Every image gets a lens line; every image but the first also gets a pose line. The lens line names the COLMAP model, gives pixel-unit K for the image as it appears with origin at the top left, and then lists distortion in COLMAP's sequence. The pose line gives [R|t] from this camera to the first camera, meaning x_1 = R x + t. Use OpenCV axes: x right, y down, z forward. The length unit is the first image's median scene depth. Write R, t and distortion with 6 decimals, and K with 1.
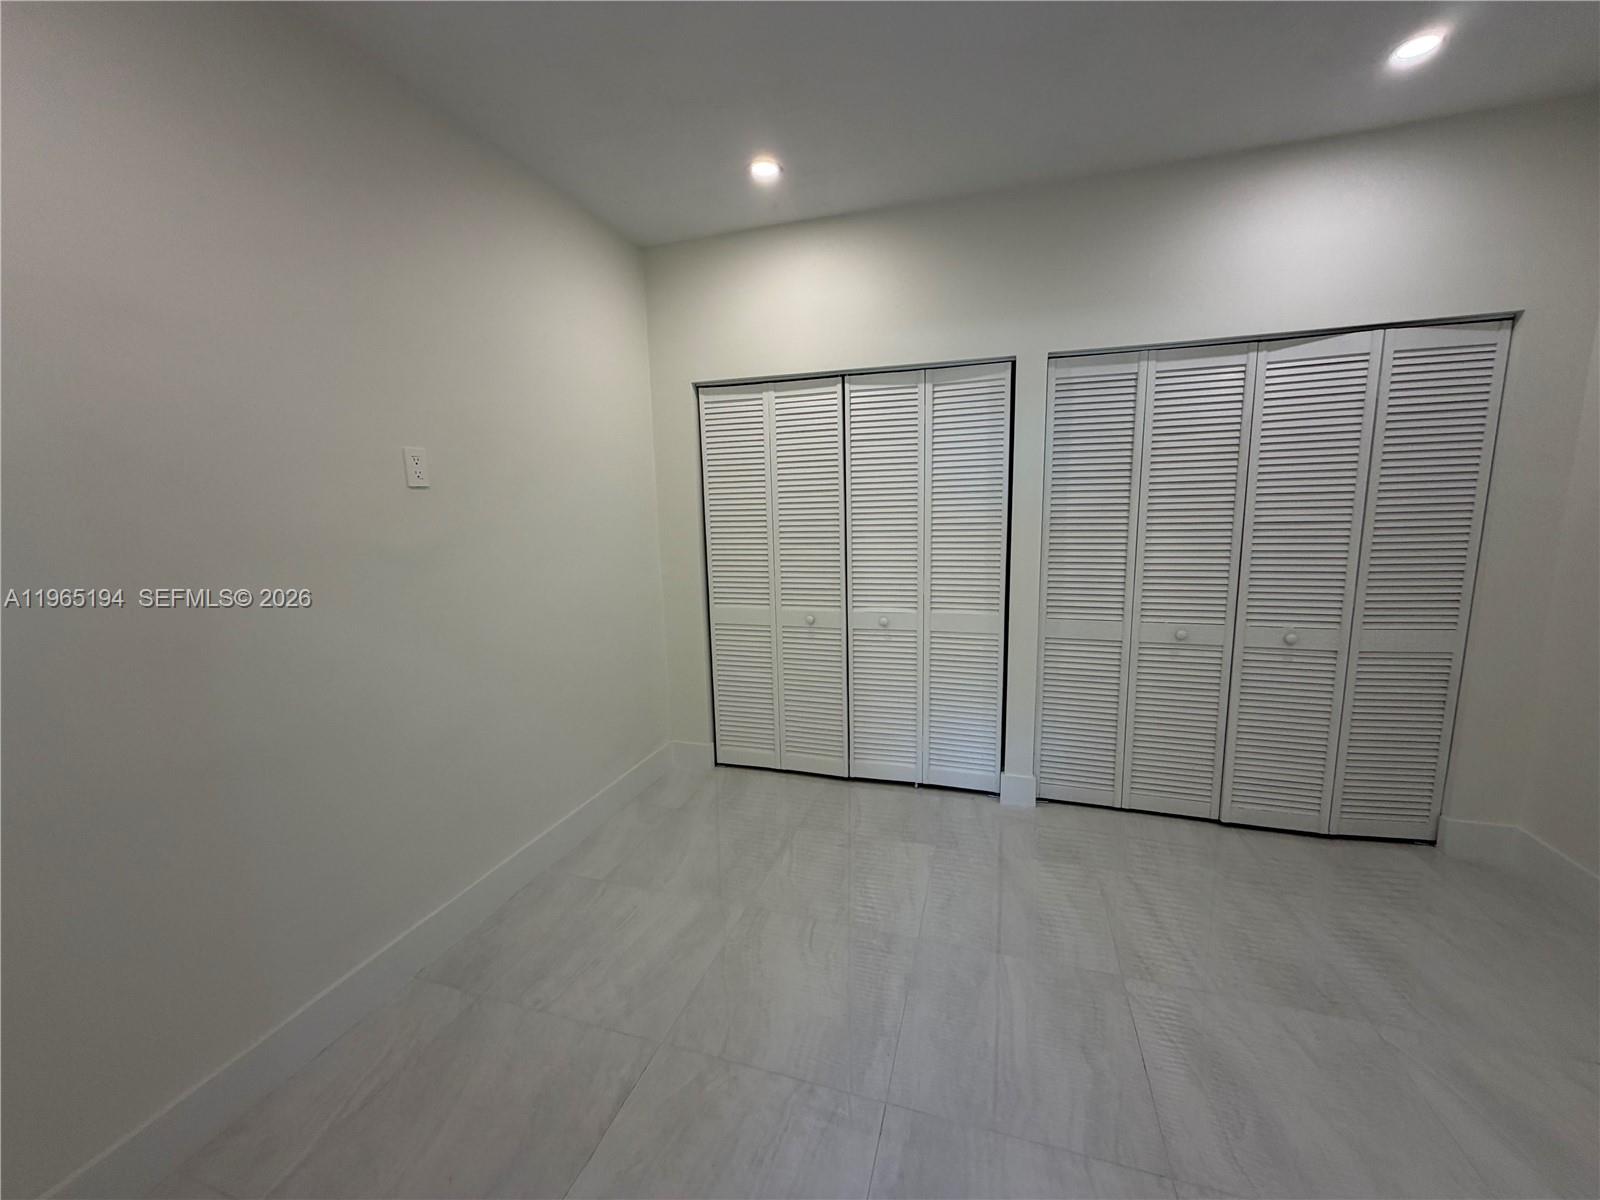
lens RADIAL K [[645.5, 0, 790.6], [0, 645.5, 600.3], [0, 0, 1]] dist [-0.001422, 0.000277]
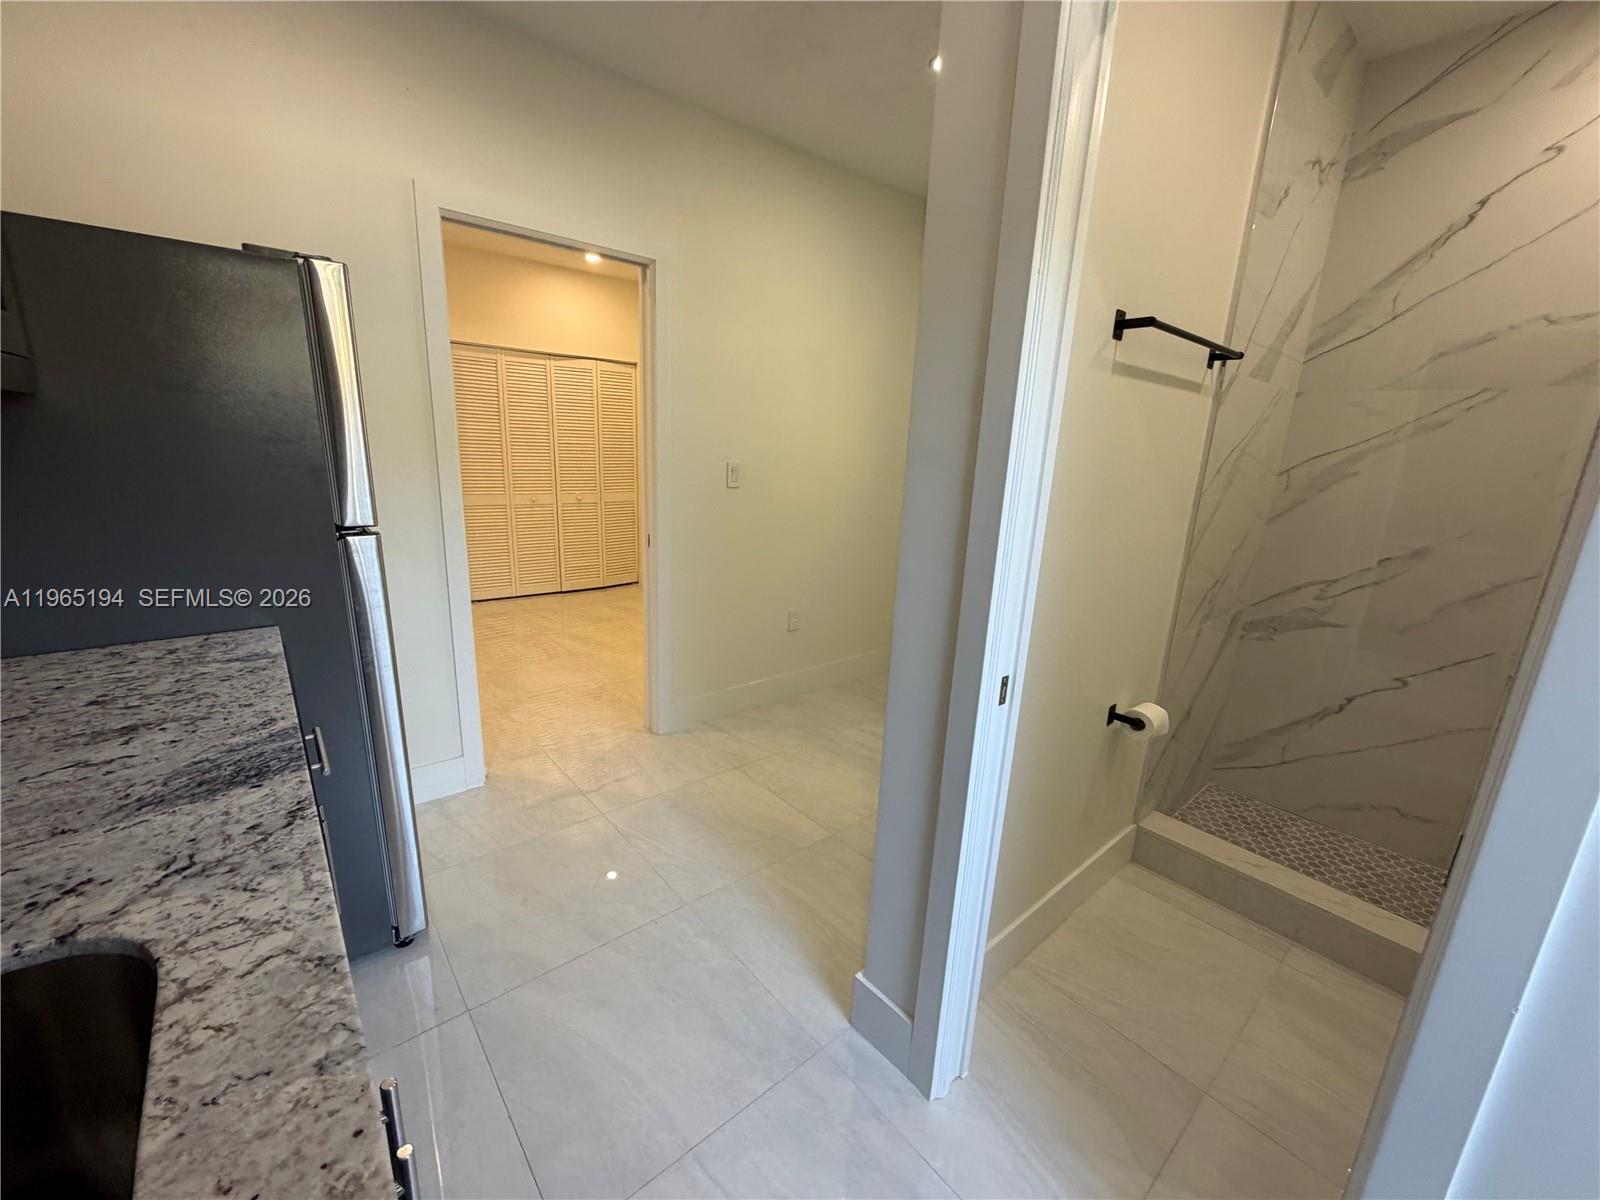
lens RADIAL K [[645.5, 0, 787.9], [0, 645.5, 604.6], [0, 0, 1]] dist [-0.001422, 0.000277]
pose [[0.545752, -0.150217, 0.824372, -0.681632], [0.084623, 0.988651, 0.124130, 0.200545], [-0.833663, 0.002017, 0.552270, -0.779329]]
